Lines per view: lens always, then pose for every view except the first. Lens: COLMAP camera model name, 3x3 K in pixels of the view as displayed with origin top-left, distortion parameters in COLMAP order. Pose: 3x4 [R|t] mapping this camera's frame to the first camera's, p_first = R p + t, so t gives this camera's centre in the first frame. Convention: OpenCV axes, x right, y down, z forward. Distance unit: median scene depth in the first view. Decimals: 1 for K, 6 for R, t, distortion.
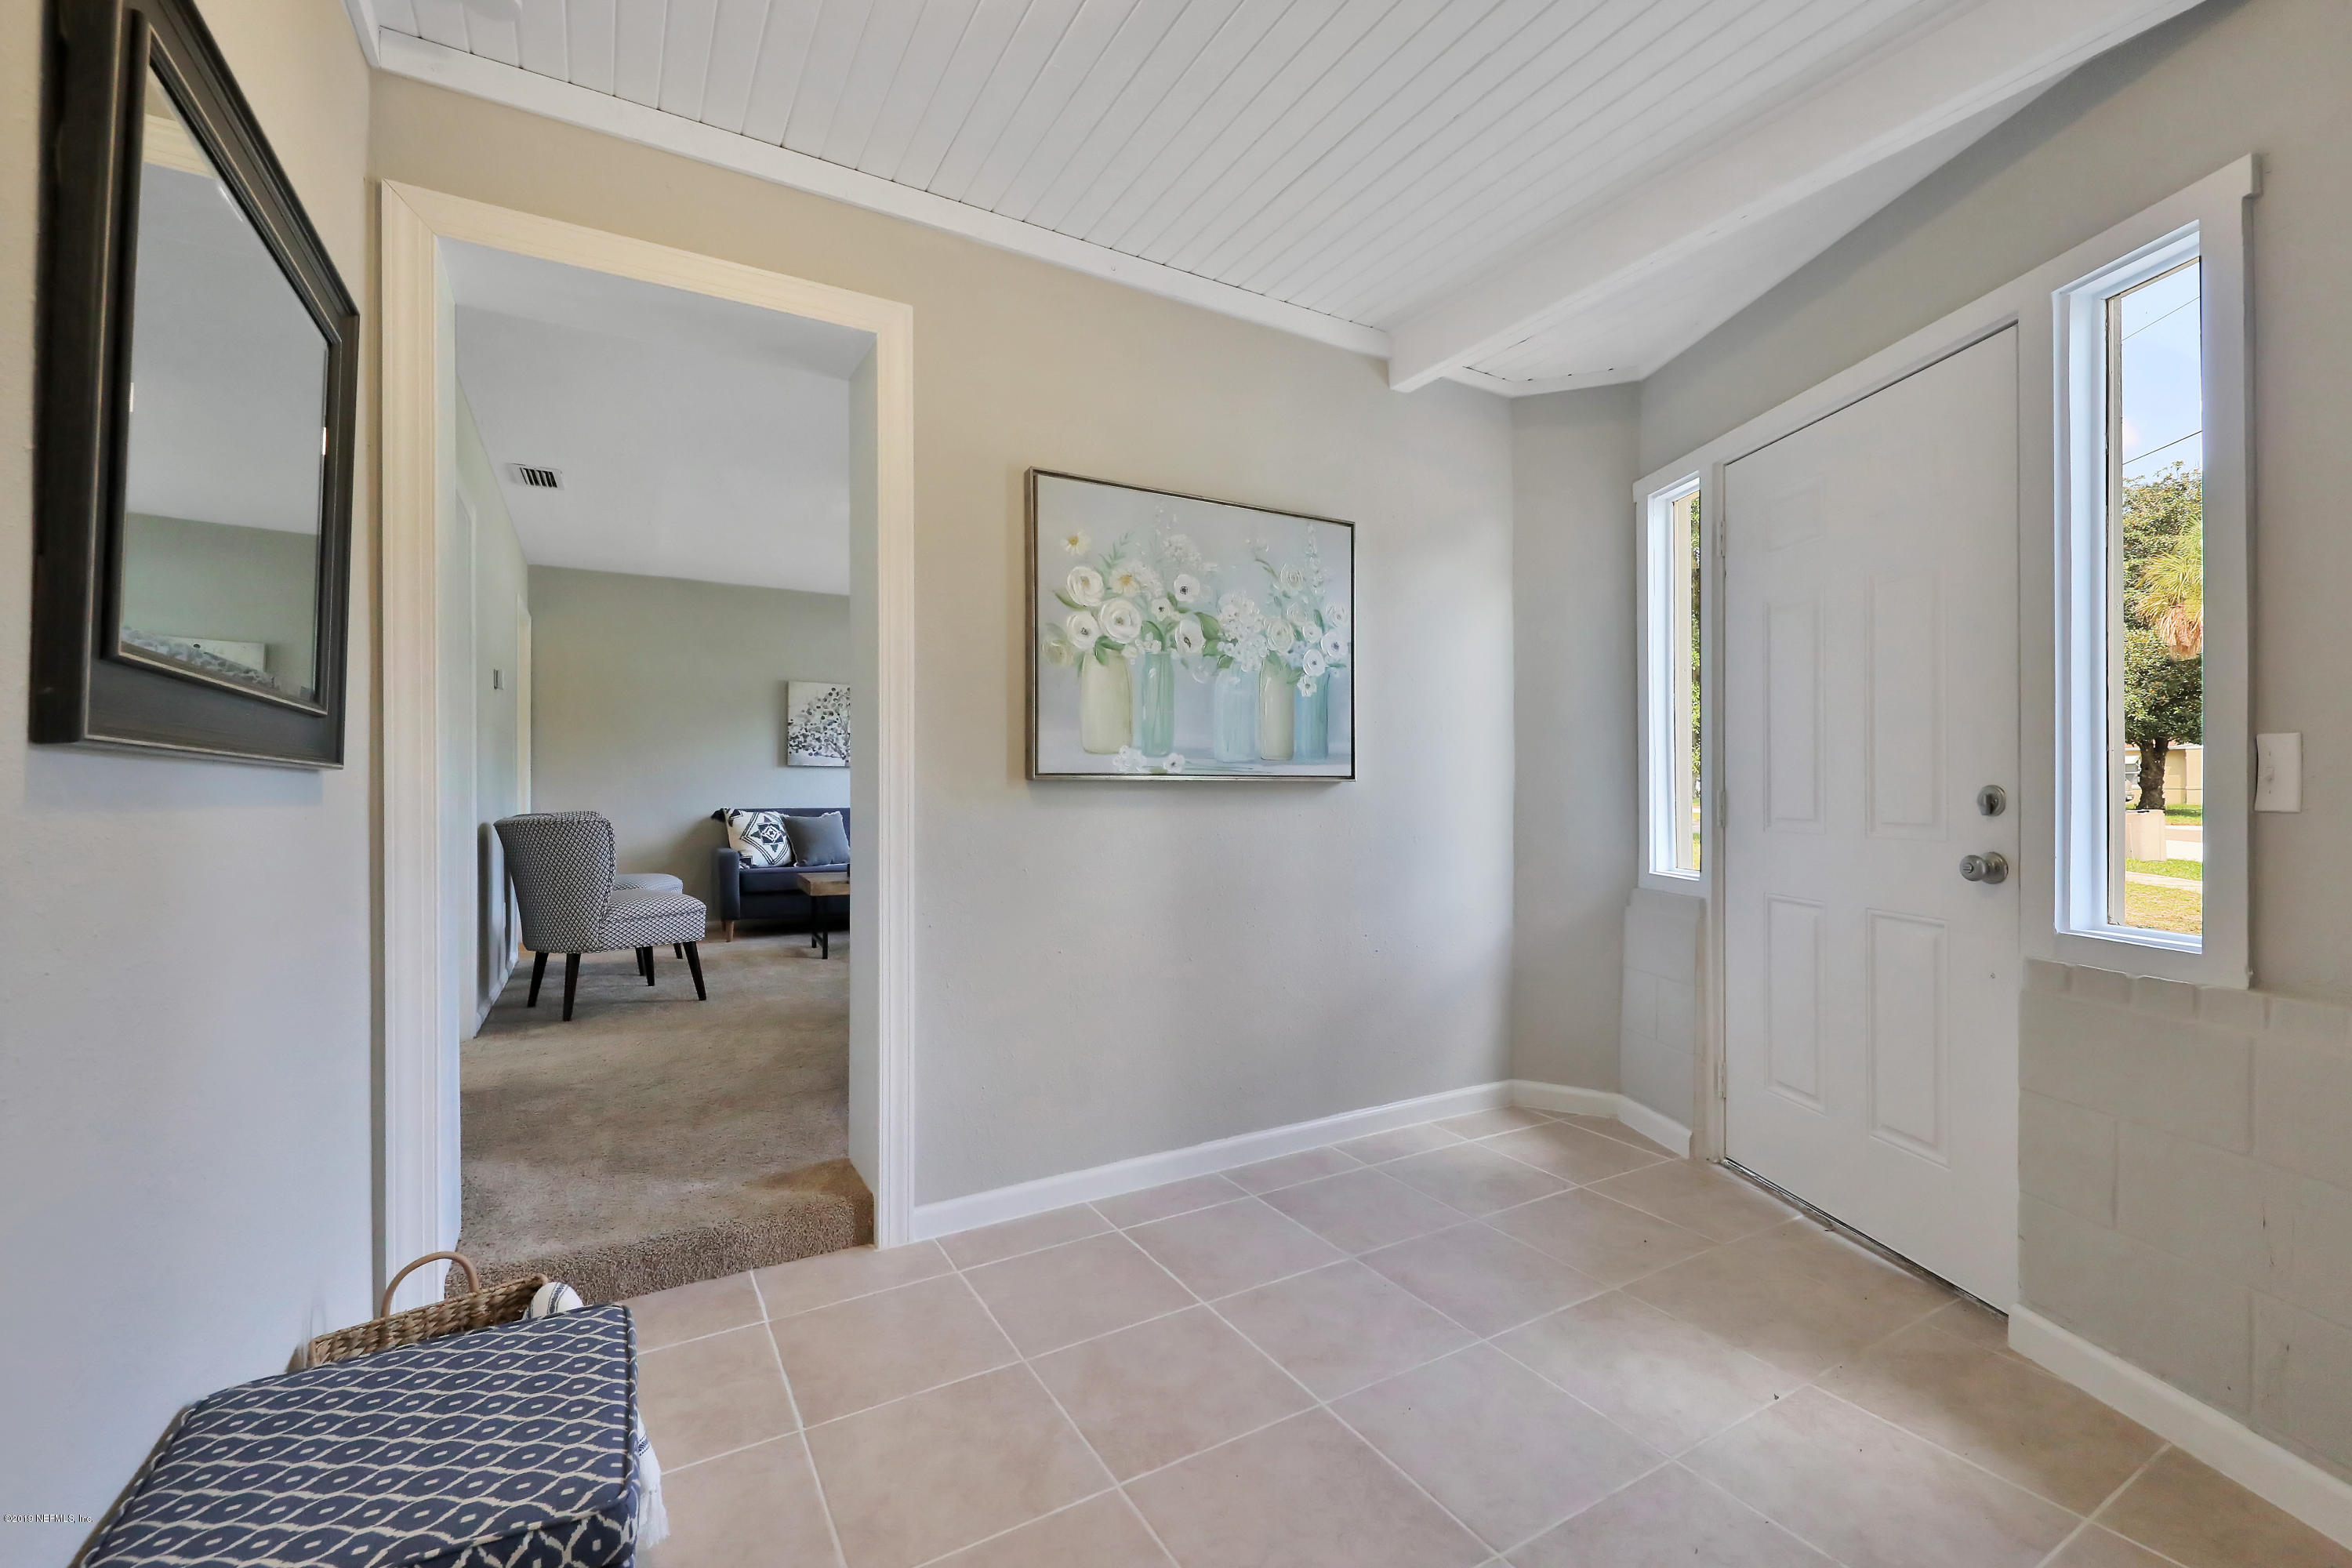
lens RADIAL K [[974.9, 0, 1177.4], [0, 974.9, 786.5], [0, 0, 1]] dist [-0.000004, 0.000000]
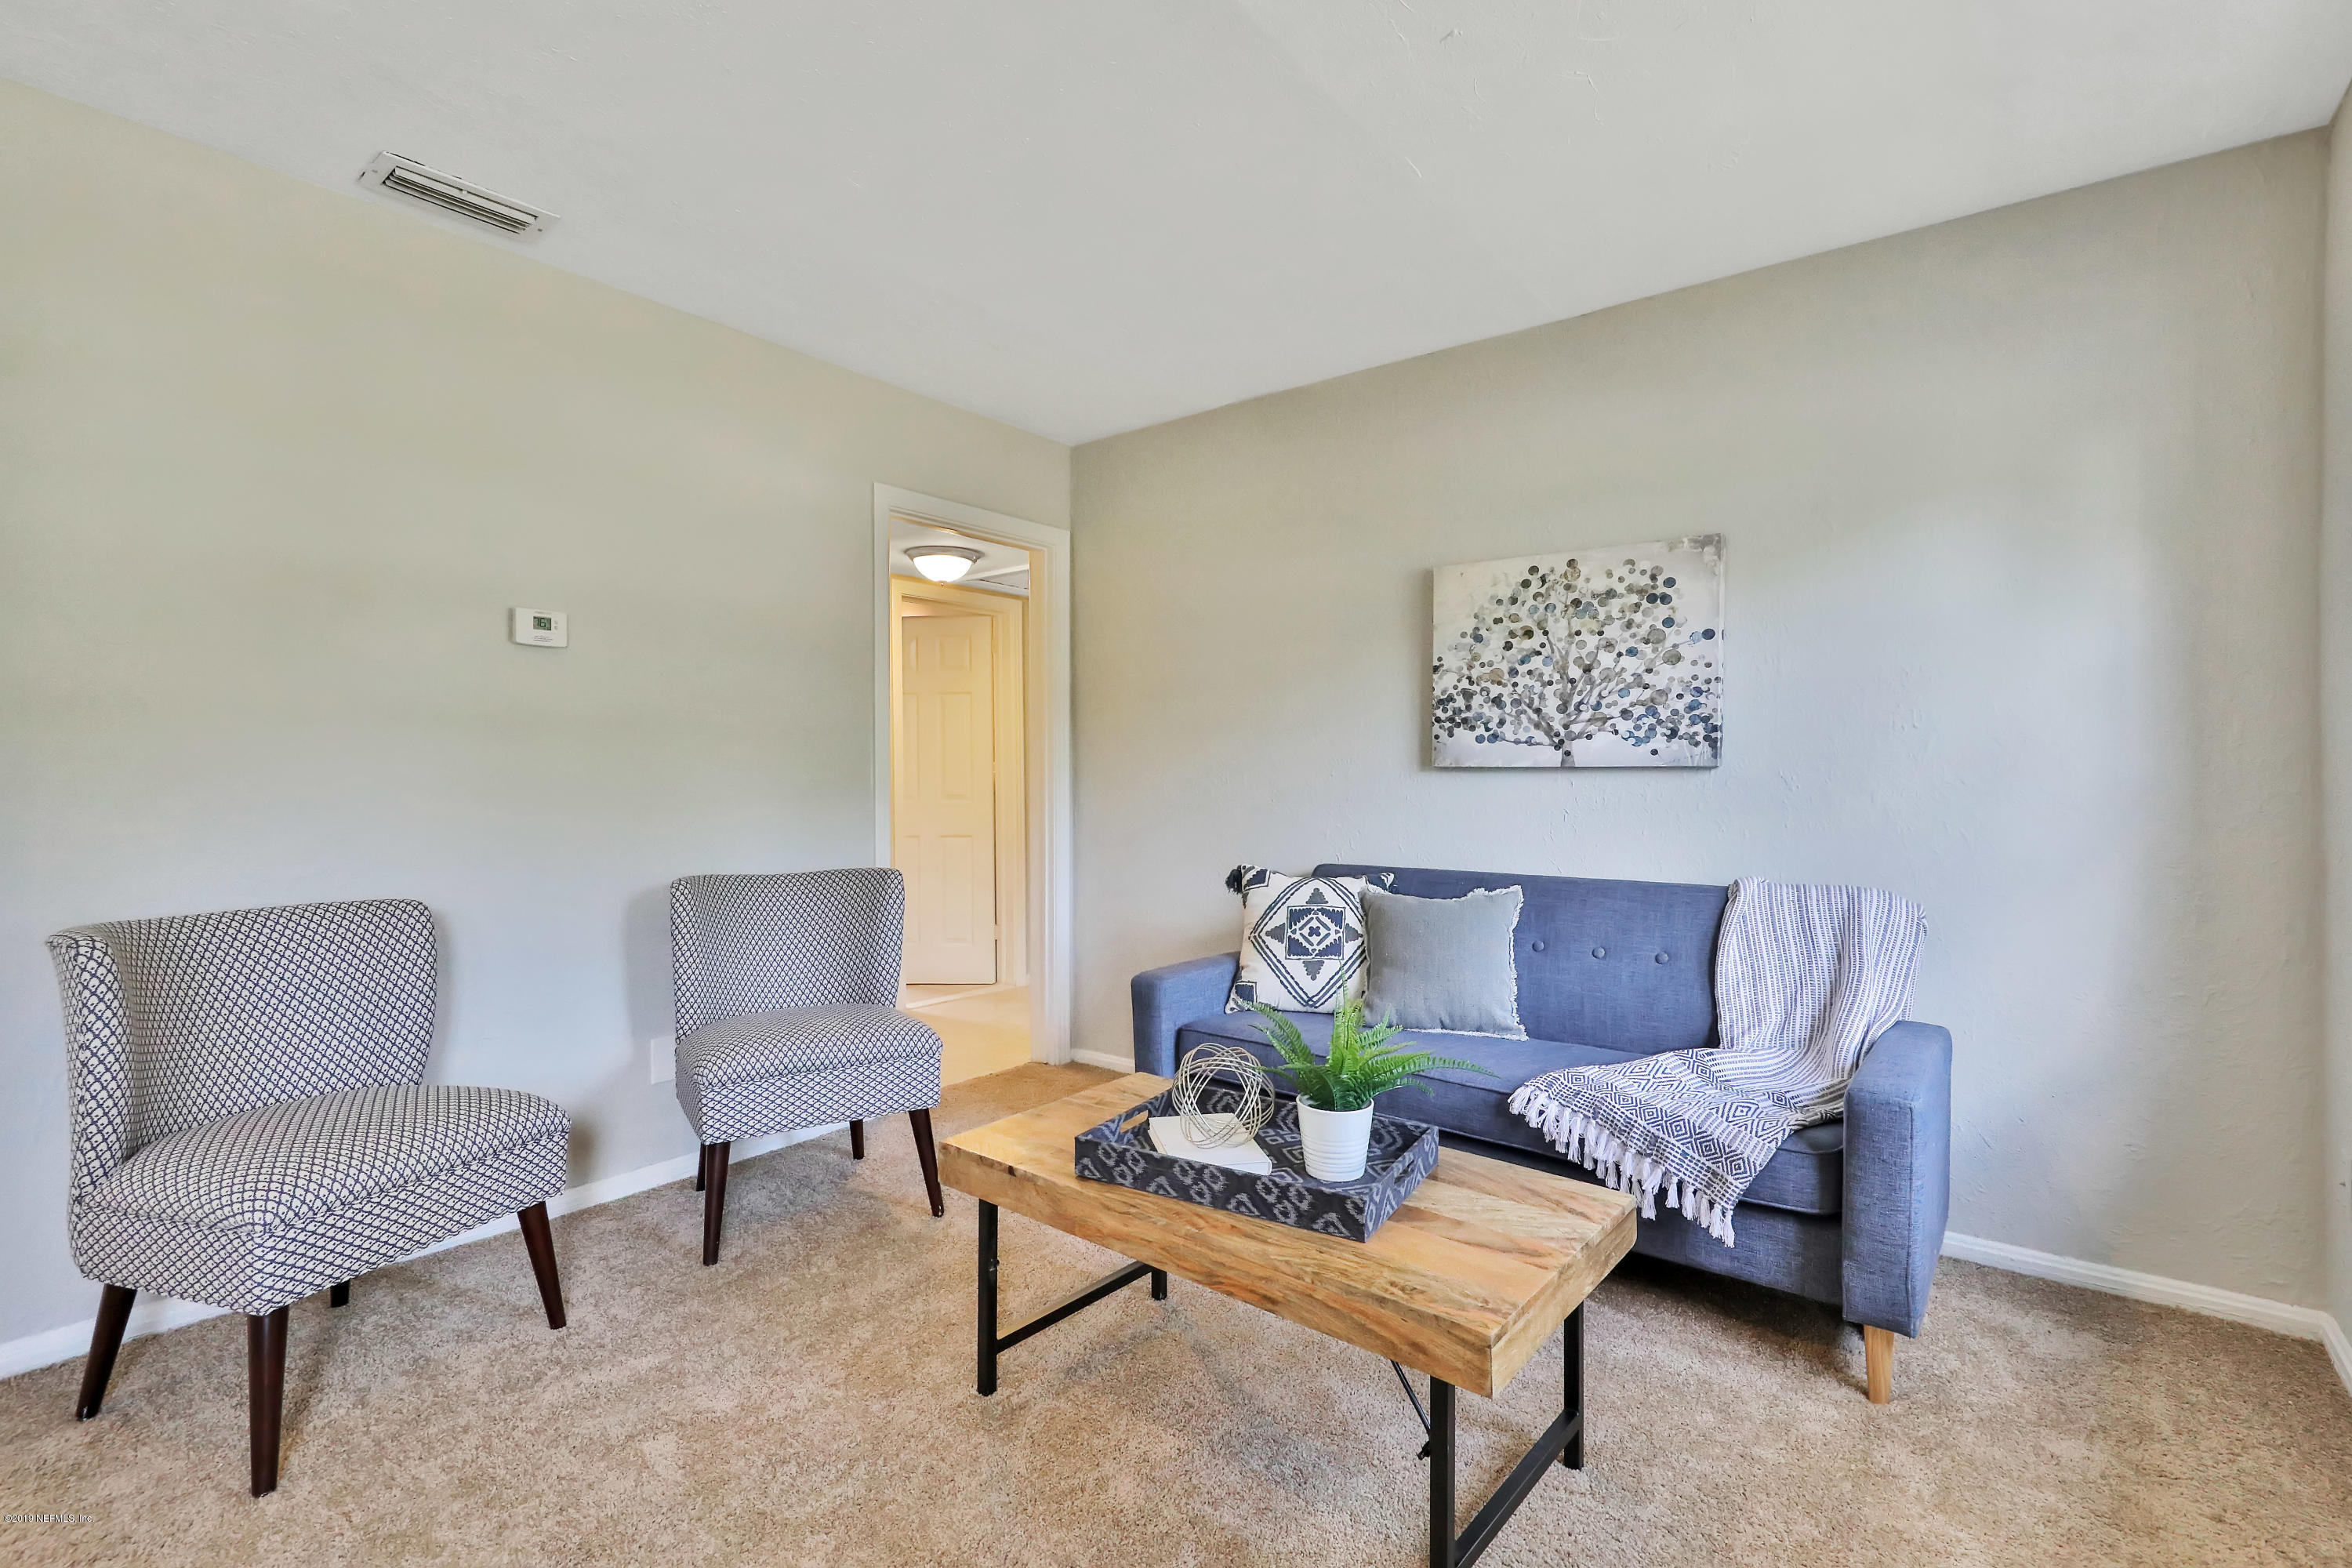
lens RADIAL K [[1091.9, 0, 1178.1], [0, 1091.9, 778.3], [0, 0, 1]] dist [-0.000548, -0.000007]
pose [[0.355021, 0.004856, -0.934846, 0.004001], [0.006431, 0.999950, 0.007637, -0.021208], [0.934836, -0.008723, 0.354972, 0.728988]]
